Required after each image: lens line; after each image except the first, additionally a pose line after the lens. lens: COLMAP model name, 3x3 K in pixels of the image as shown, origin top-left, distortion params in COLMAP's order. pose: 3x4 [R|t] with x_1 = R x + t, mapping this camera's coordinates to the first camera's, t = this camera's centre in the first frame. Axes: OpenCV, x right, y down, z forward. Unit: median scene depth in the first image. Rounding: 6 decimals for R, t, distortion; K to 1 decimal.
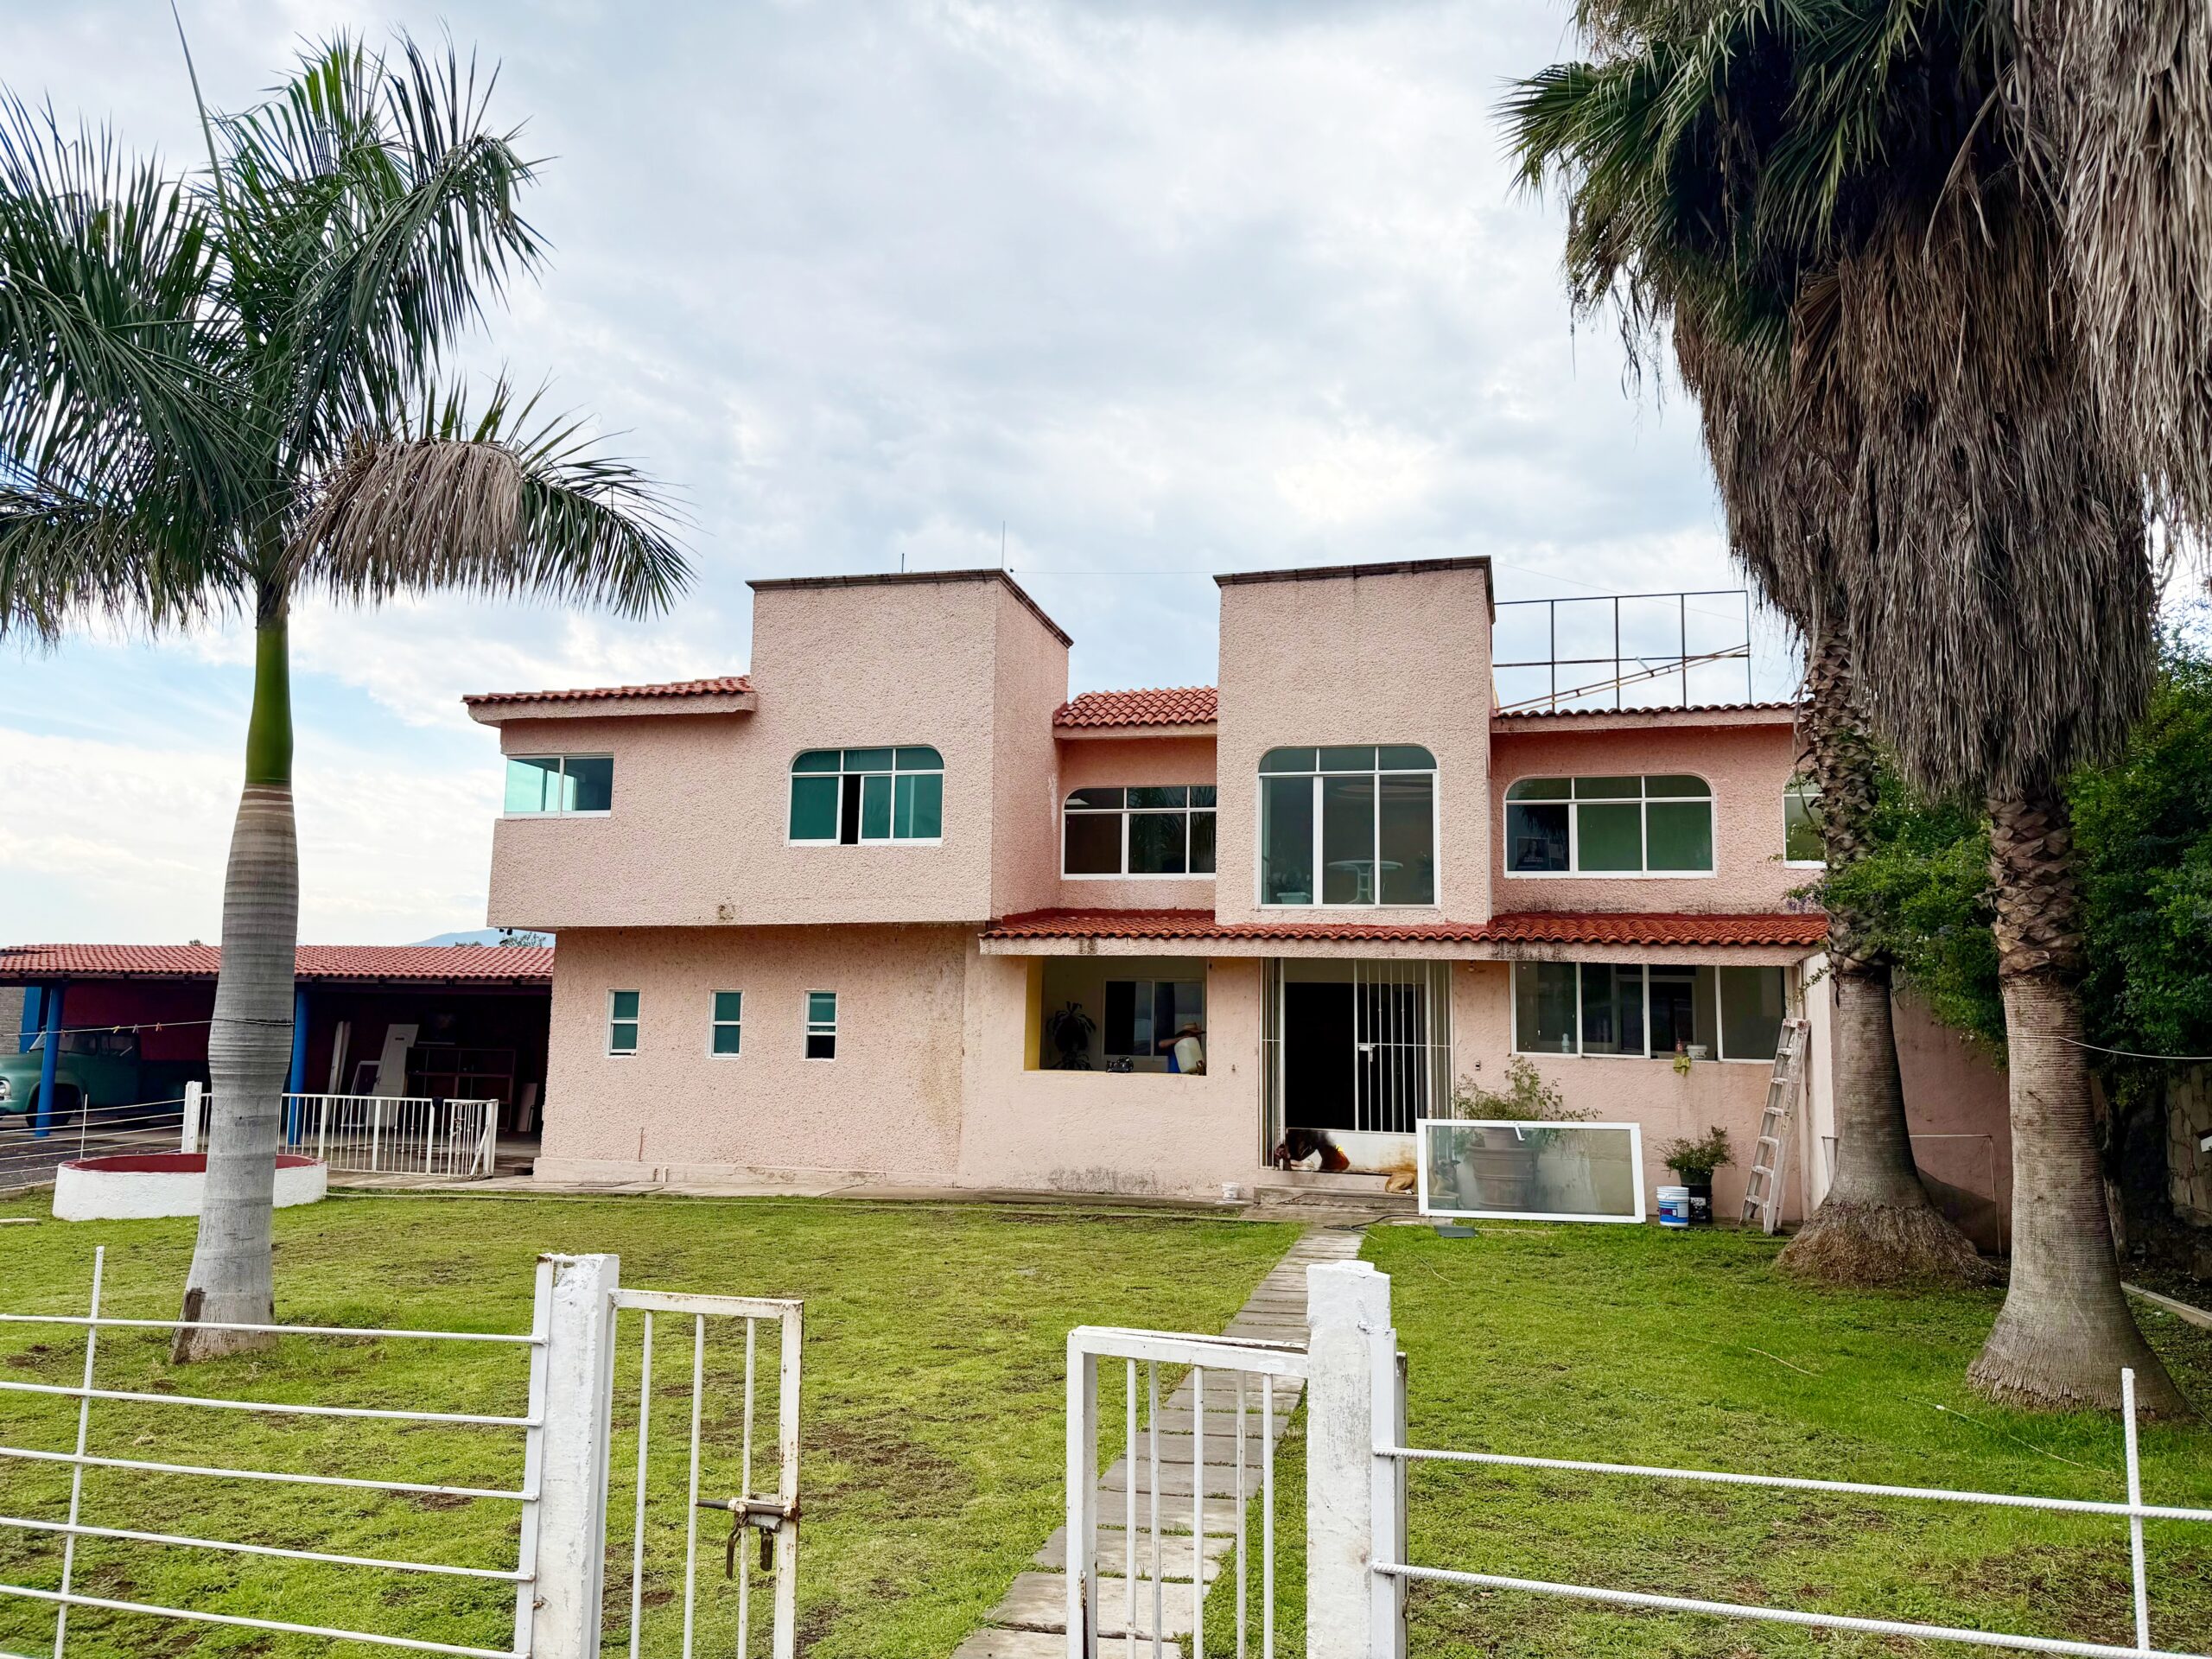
lens RADIAL K [[1555.7, 0, 1113.9], [0, 1555.7, 827.7], [0, 0, 1]] dist [0.022093, -0.013573]
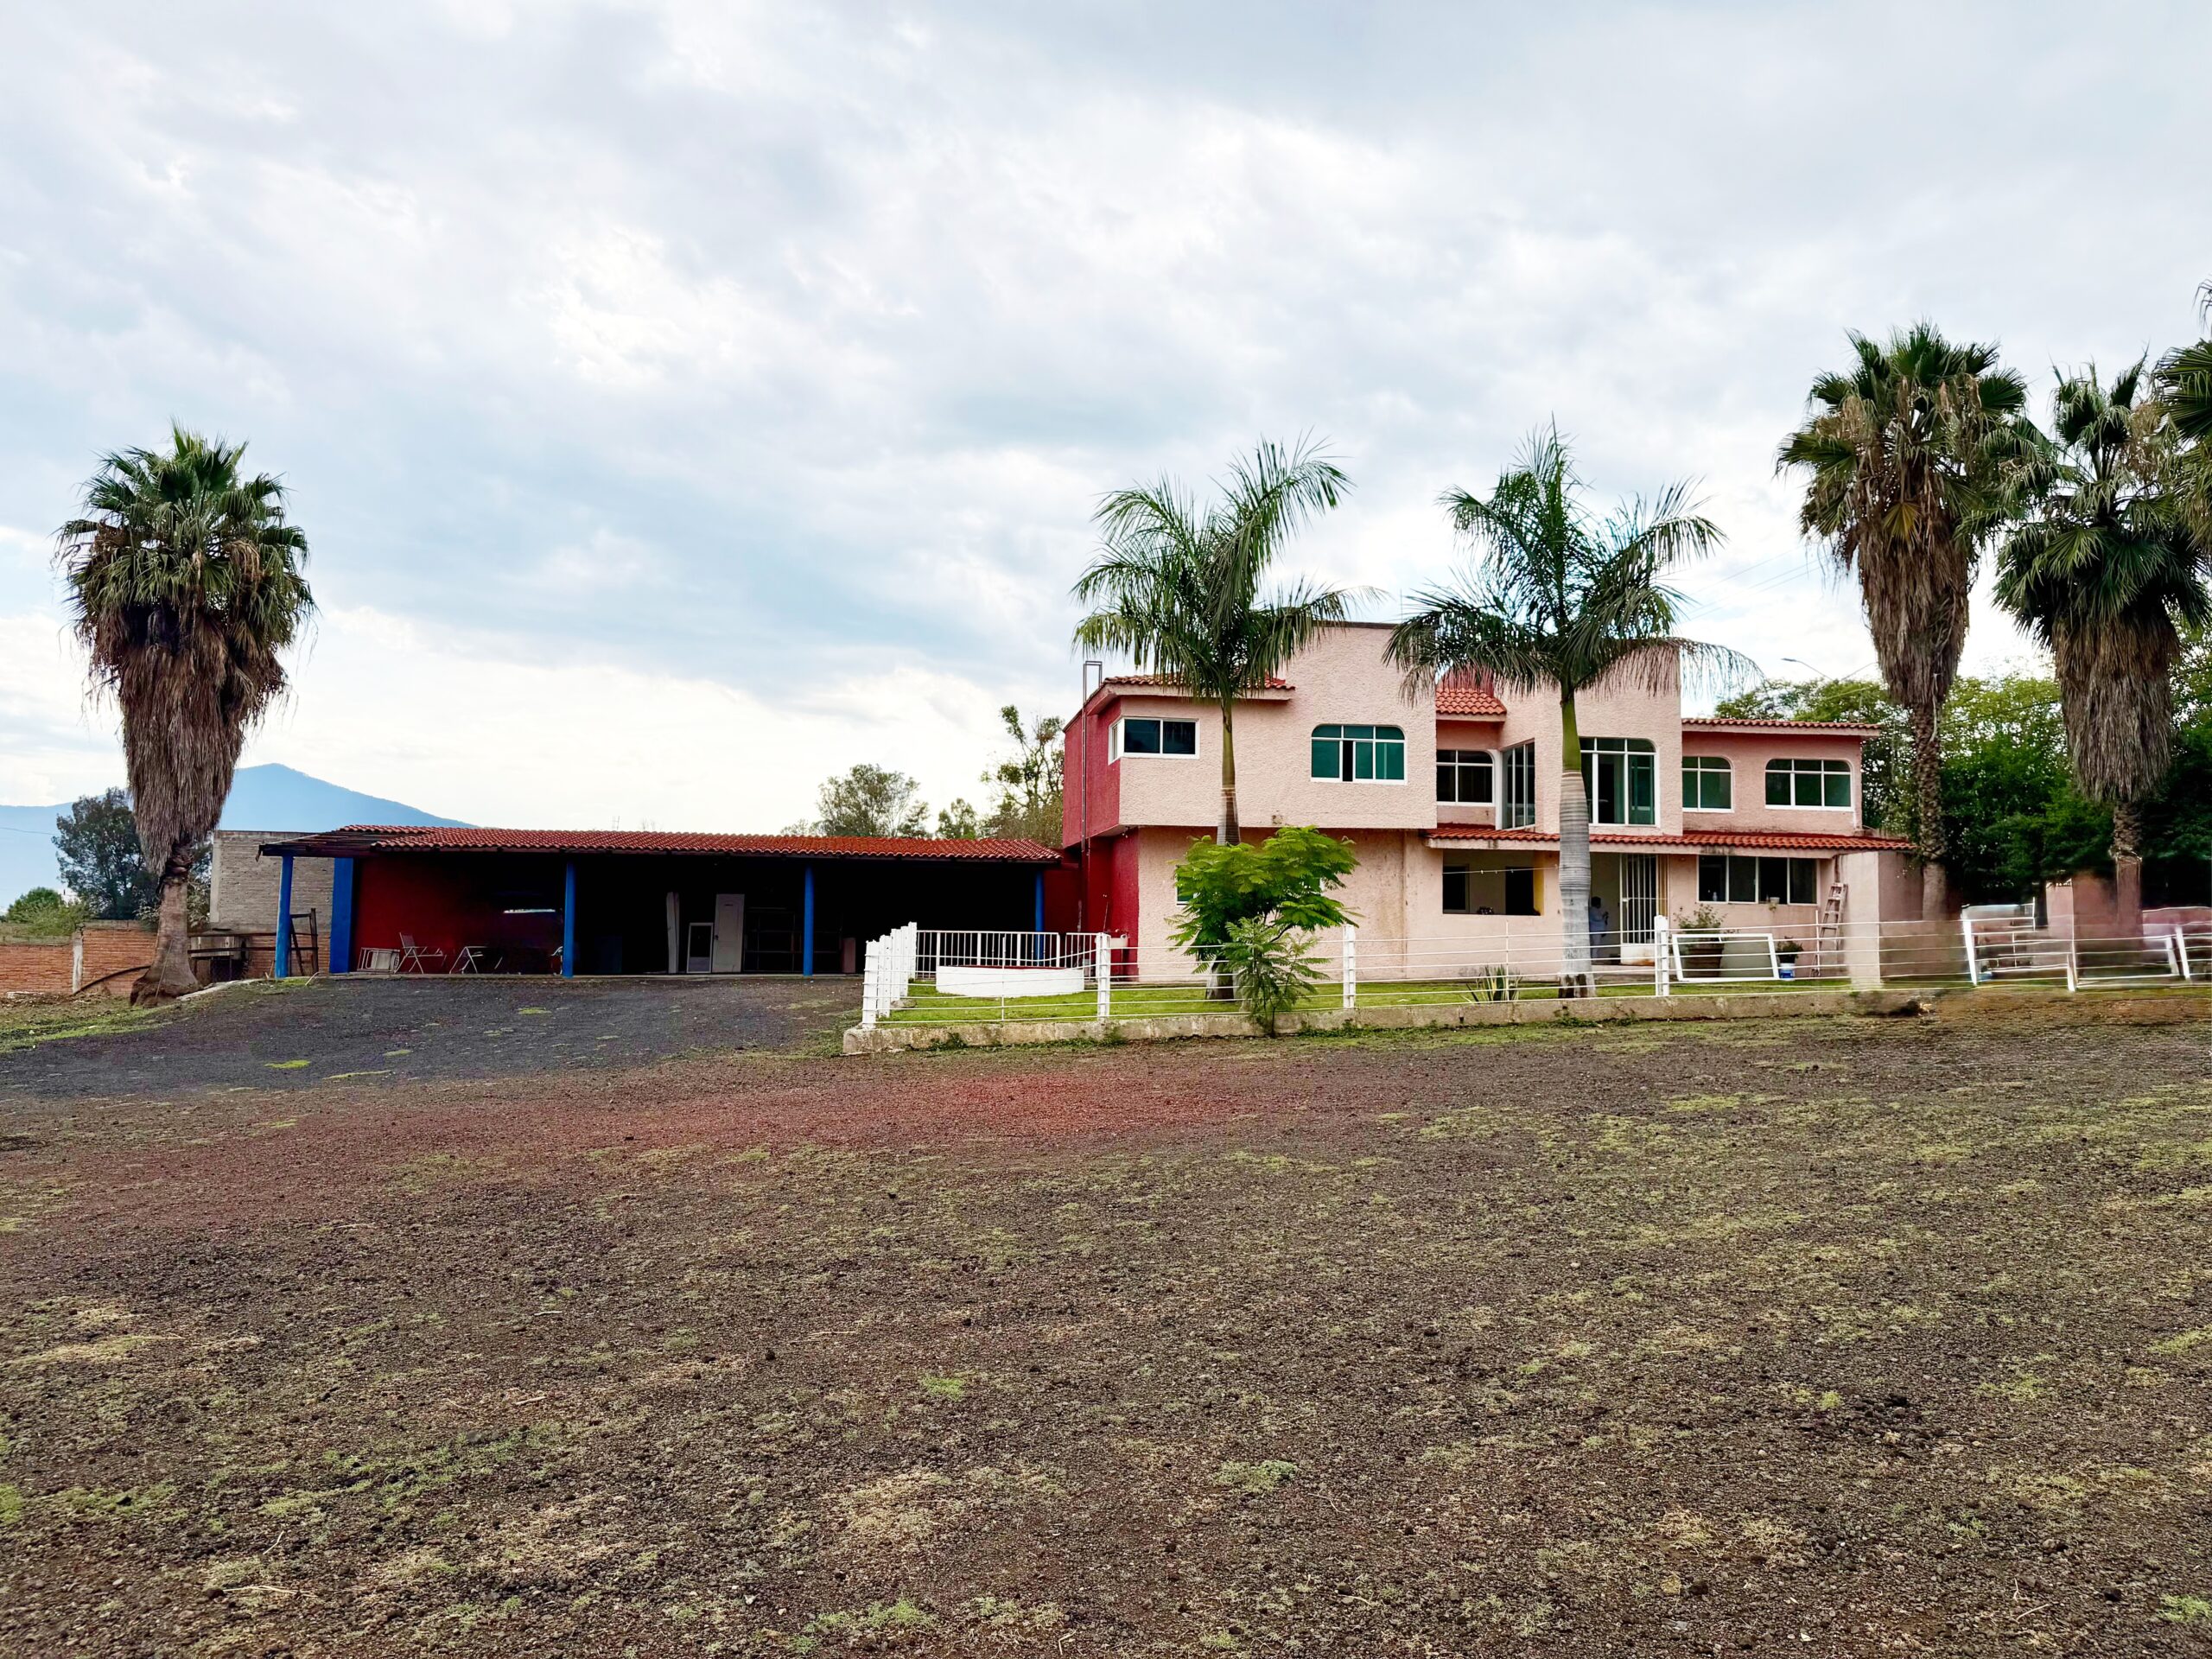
lens RADIAL K [[1555.7, 0, 1095.9], [0, 1555.7, 829.9], [0, 0, 1]] dist [0.022093, -0.013573]
pose [[0.924574, 0.018201, 0.380568, -1.083161], [-0.043946, 0.997286, 0.059070, -0.025385], [-0.378460, -0.071339, 0.922864, -0.470509]]
